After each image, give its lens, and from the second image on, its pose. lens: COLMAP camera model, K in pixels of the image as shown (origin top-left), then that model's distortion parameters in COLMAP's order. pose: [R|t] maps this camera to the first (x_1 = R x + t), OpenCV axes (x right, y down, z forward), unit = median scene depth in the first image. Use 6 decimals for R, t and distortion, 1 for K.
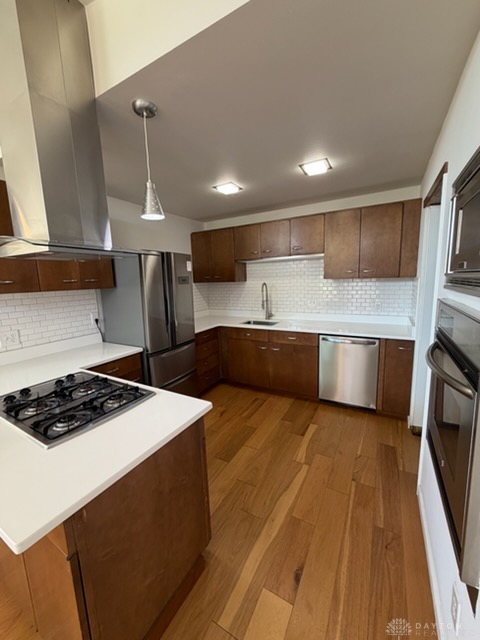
lens RADIAL K [[255.4, 0, 240.5], [0, 255.4, 318.4], [0, 0, 1]] dist [-0.000699, 0.000526]
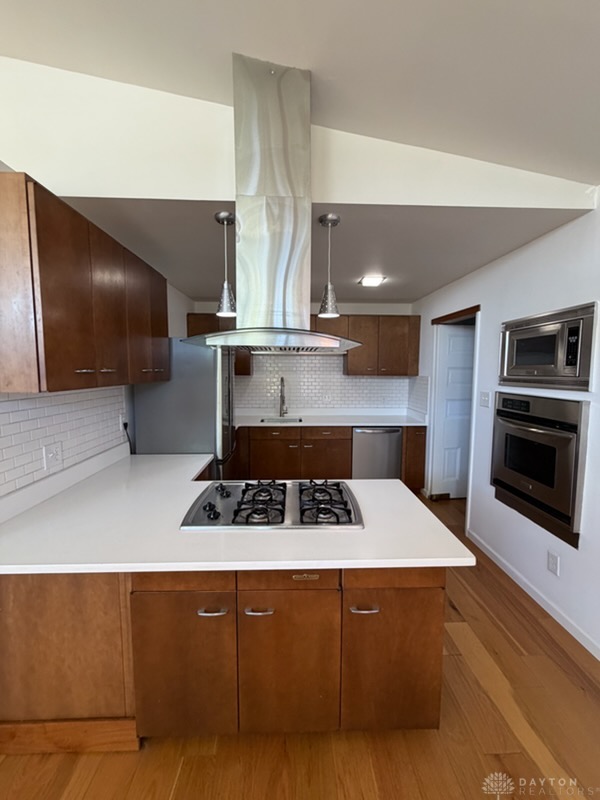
lens RADIAL K [[315.4, 0, 298.9], [0, 315.4, 396.9], [0, 0, 1]] dist [-0.001627, -0.000069]
pose [[0.857047, -0.010727, 0.515127, -0.589838], [0.049518, 0.996870, -0.061626, 0.007953], [-0.512853, 0.078324, 0.854896, -0.018044]]
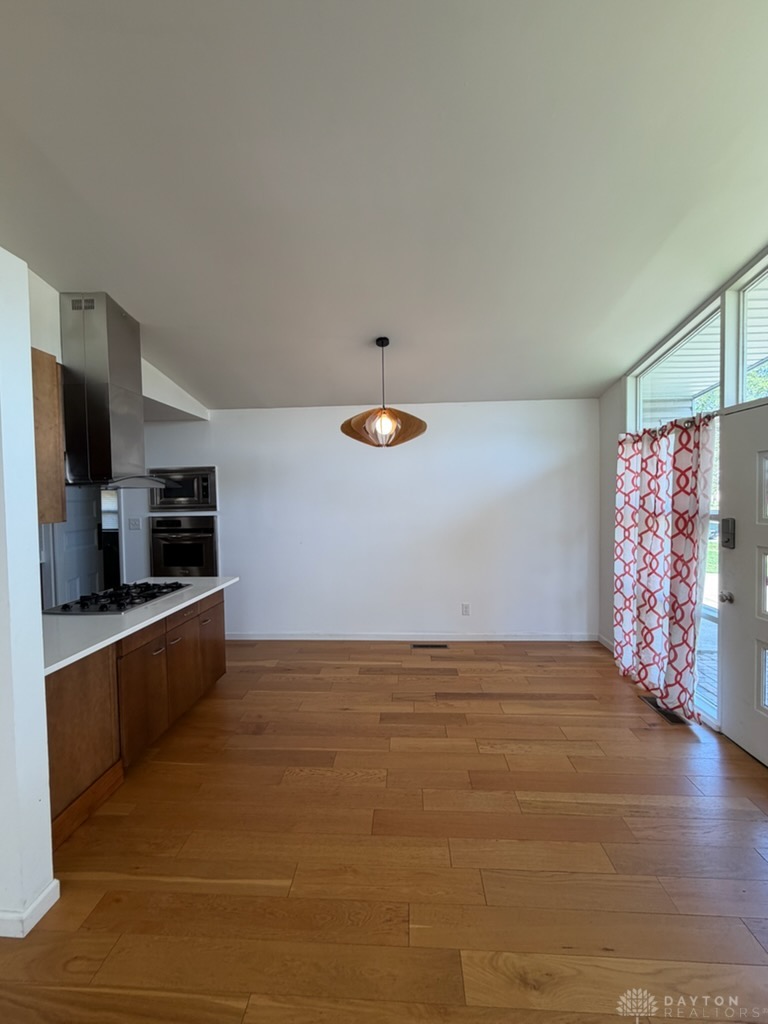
lens RADIAL K [[408.7, 0, 384.8], [0, 408.7, 509.4], [0, 0, 1]] dist [-0.000699, 0.000526]
pose [[-0.436604, 0.011148, 0.899585, -1.530614], [0.169034, 0.983132, 0.069856, -0.018751], [-0.883631, 0.182560, -0.431124, 0.330950]]
